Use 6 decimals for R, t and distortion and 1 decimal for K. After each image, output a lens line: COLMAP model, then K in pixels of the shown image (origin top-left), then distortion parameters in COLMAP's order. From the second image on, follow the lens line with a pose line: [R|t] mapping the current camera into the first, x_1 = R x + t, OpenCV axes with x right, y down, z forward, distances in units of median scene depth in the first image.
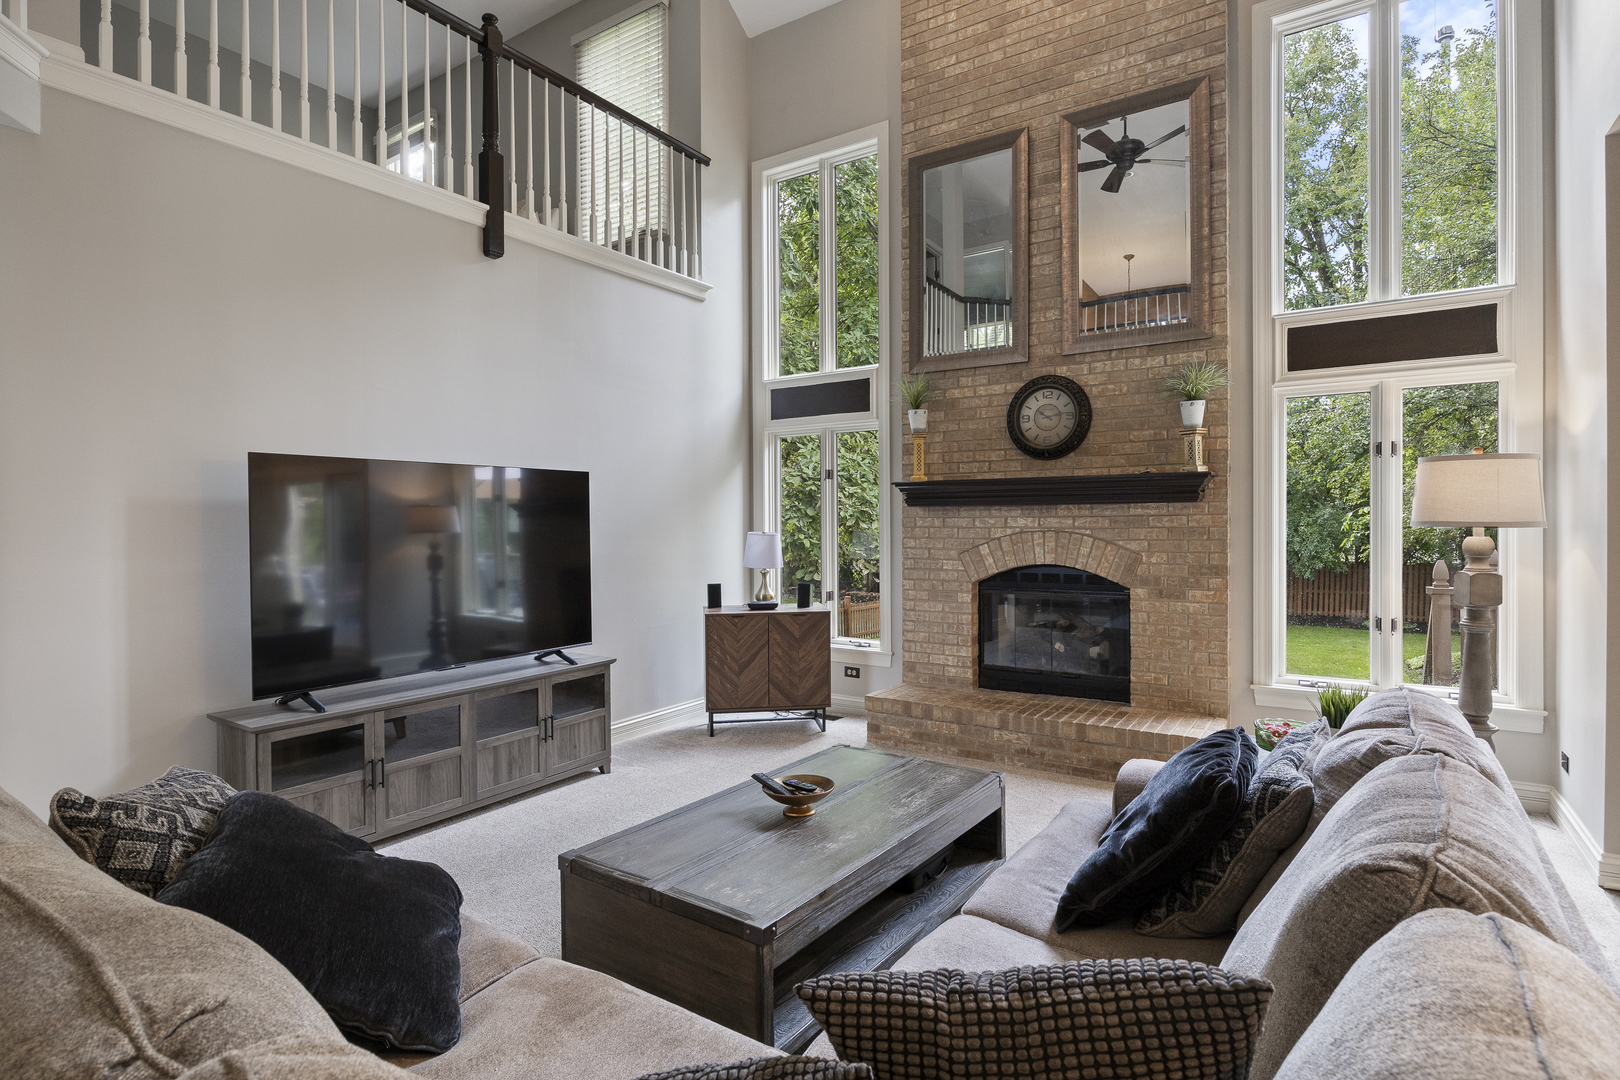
lens RADIAL K [[842.8, 0, 816.2], [0, 842.8, 526.3], [0, 0, 1]] dist [0.003079, -0.000064]
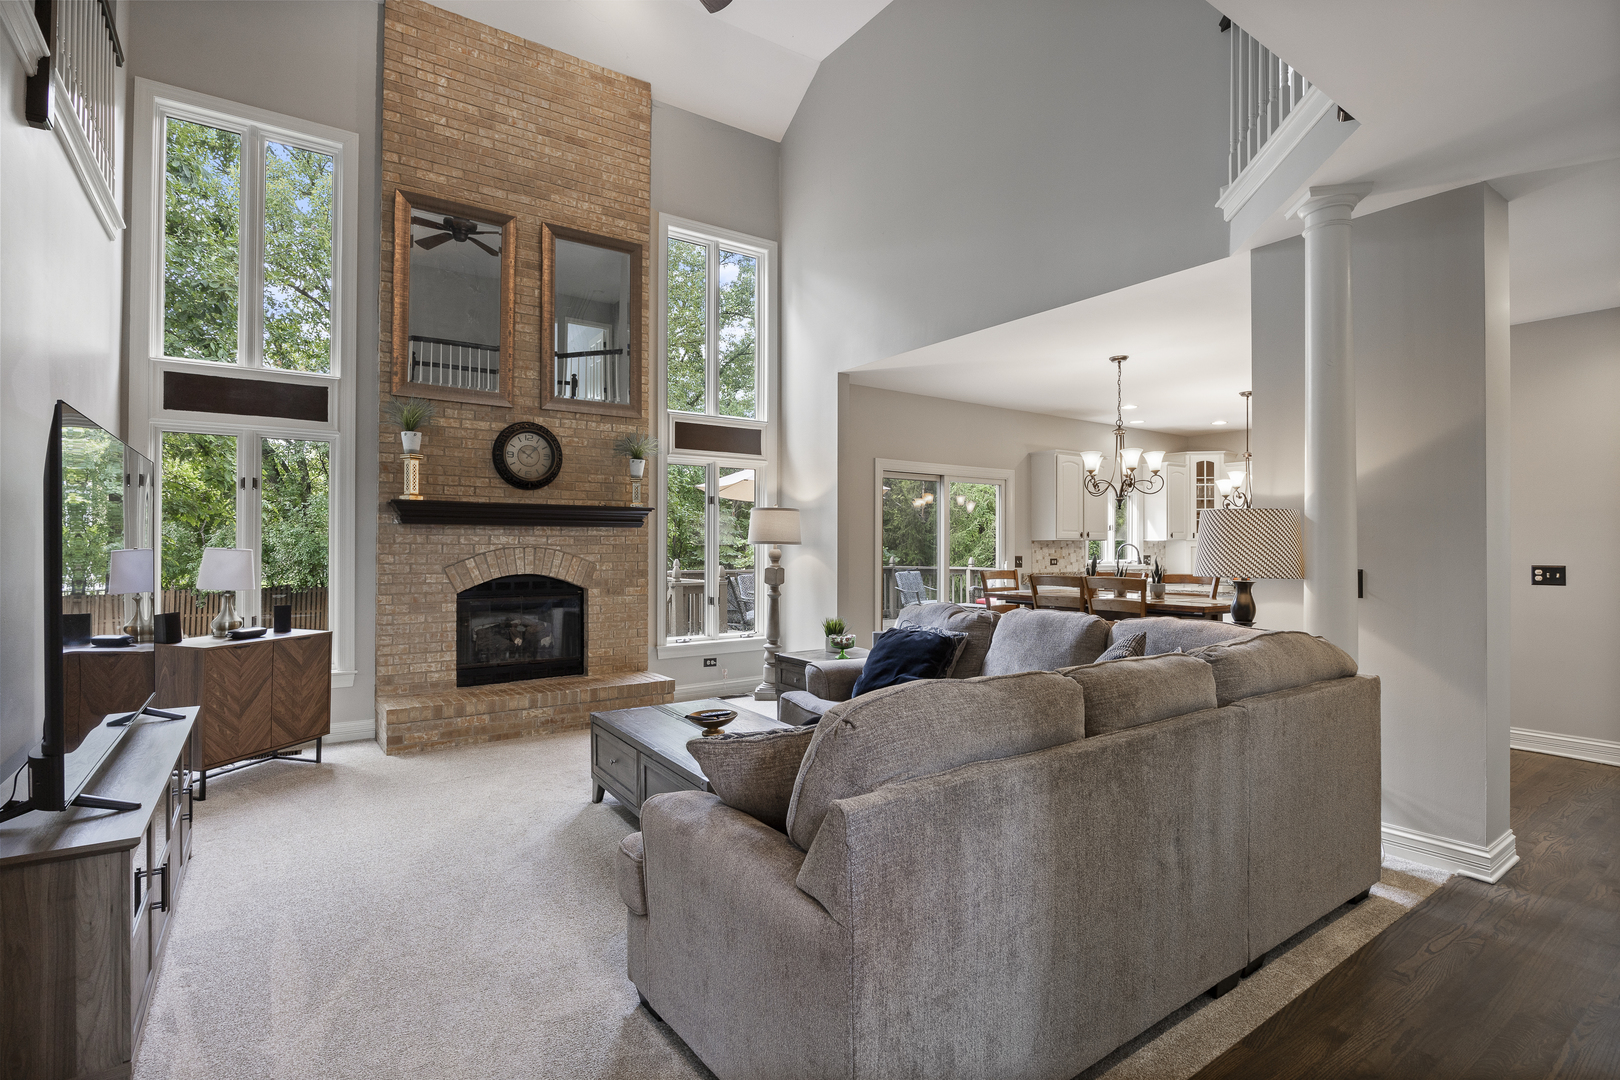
lens RADIAL K [[808.9, 0, 799.9], [0, 808.9, 538.2], [0, 0, 1]] dist [-0.003517, 0.000426]
pose [[0.350461, 0.015272, 0.936453, -0.685007], [-0.000376, 0.999869, -0.016166, 0.011288], [-0.936577, 0.005314, 0.350421, 0.202339]]
